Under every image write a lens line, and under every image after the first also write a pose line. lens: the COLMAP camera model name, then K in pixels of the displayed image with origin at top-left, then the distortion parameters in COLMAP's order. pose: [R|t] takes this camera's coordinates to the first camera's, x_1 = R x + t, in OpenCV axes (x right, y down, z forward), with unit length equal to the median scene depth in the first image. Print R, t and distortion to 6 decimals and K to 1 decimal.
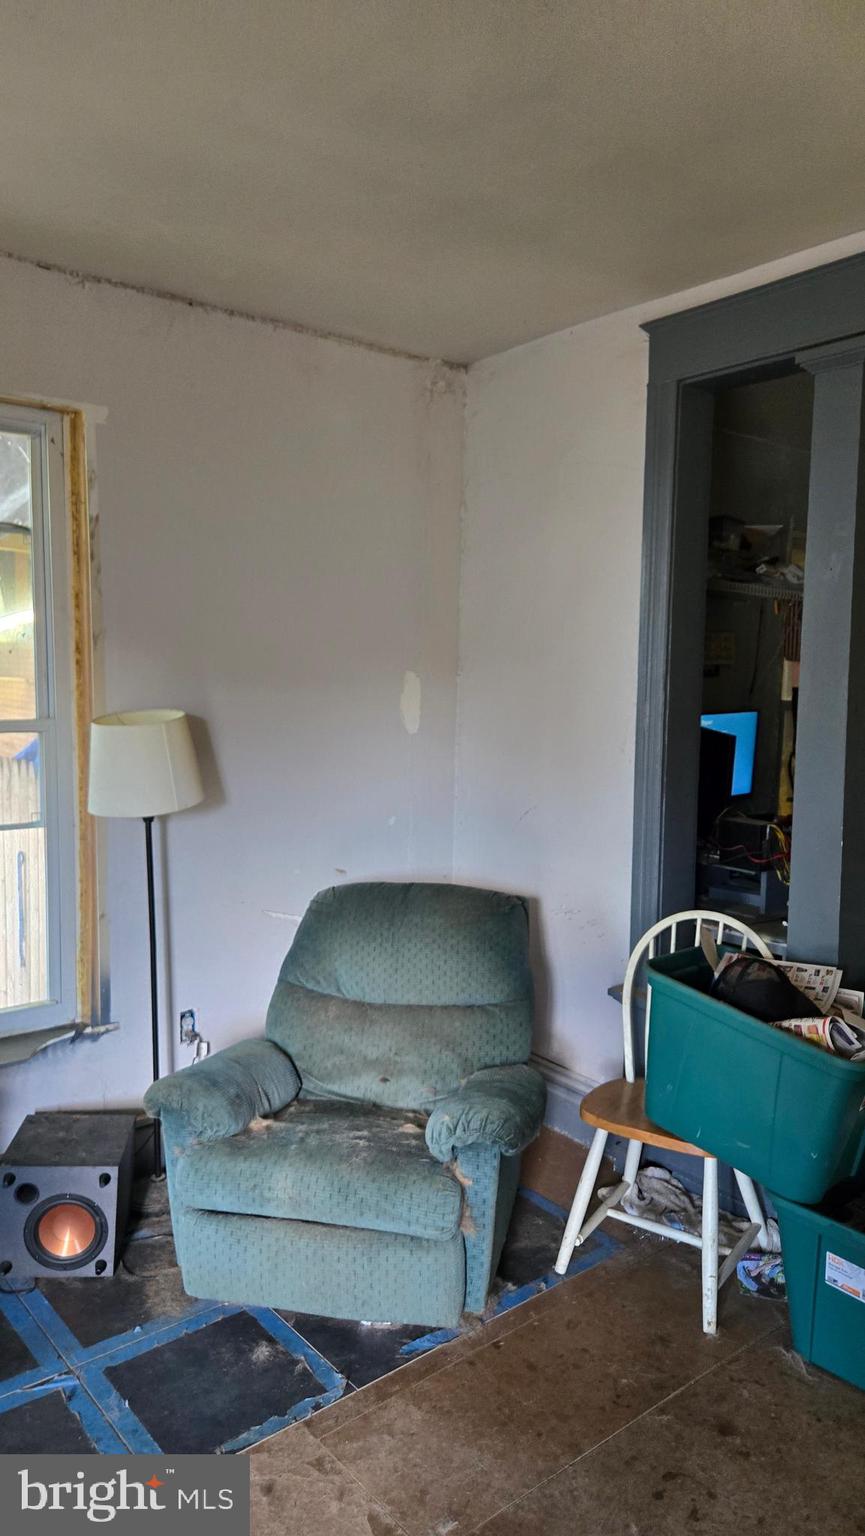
lens RADIAL K [[1039.0, 0, 427.3], [0, 1039.0, 756.0], [0, 0, 1]] dist [0.083372, -0.070090]
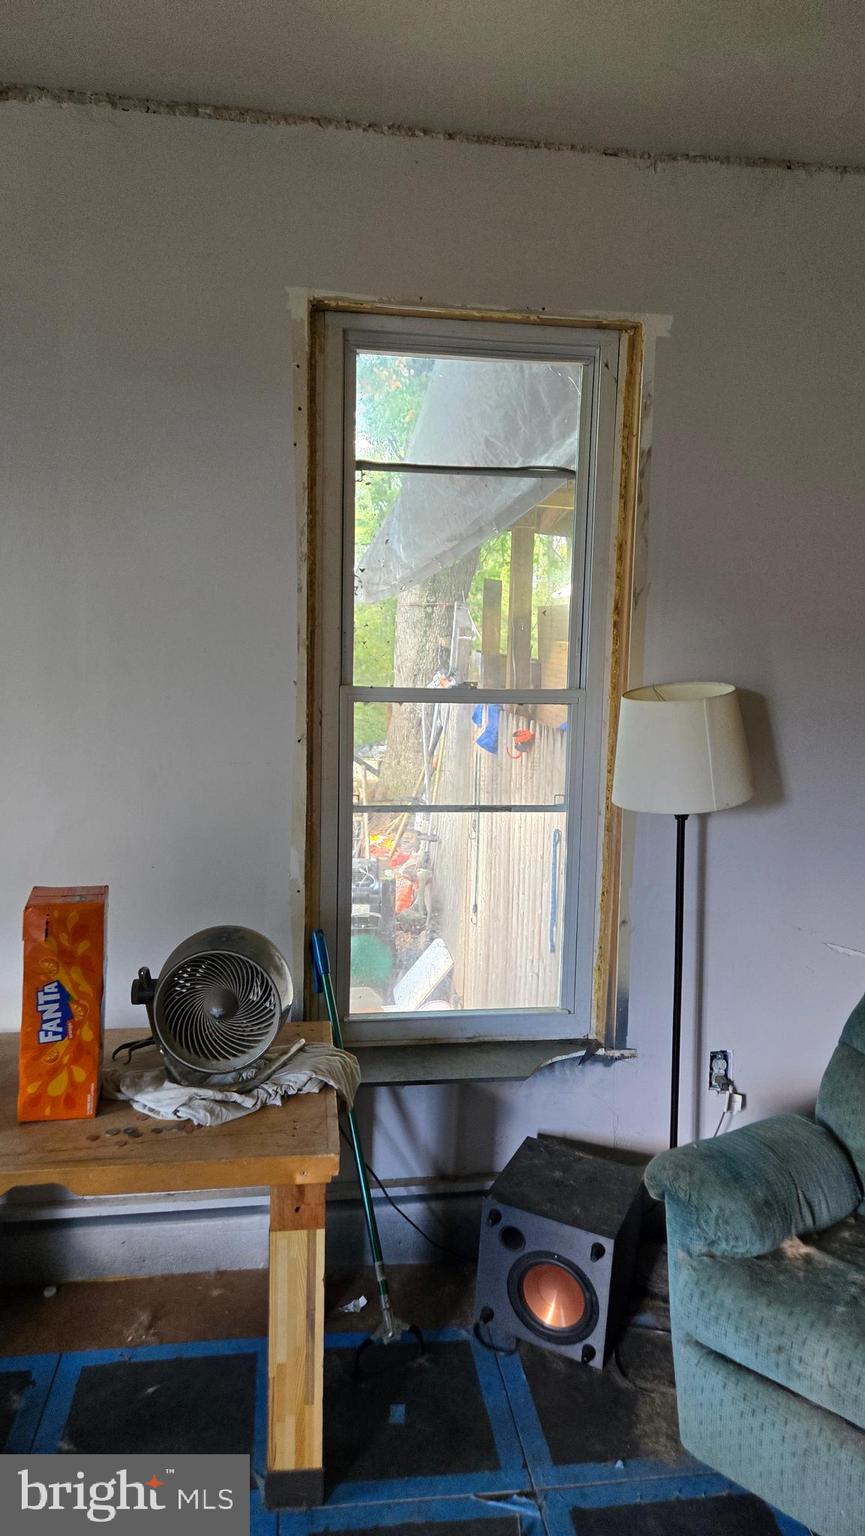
lens RADIAL K [[1039.0, 0, 427.3], [0, 1039.0, 756.0], [0, 0, 1]] dist [0.083372, -0.070090]
pose [[0.853259, 0.068679, -0.516945, -0.016510], [-0.052823, 0.997574, 0.045345, -0.013354], [0.518805, -0.011385, 0.854817, 0.199162]]
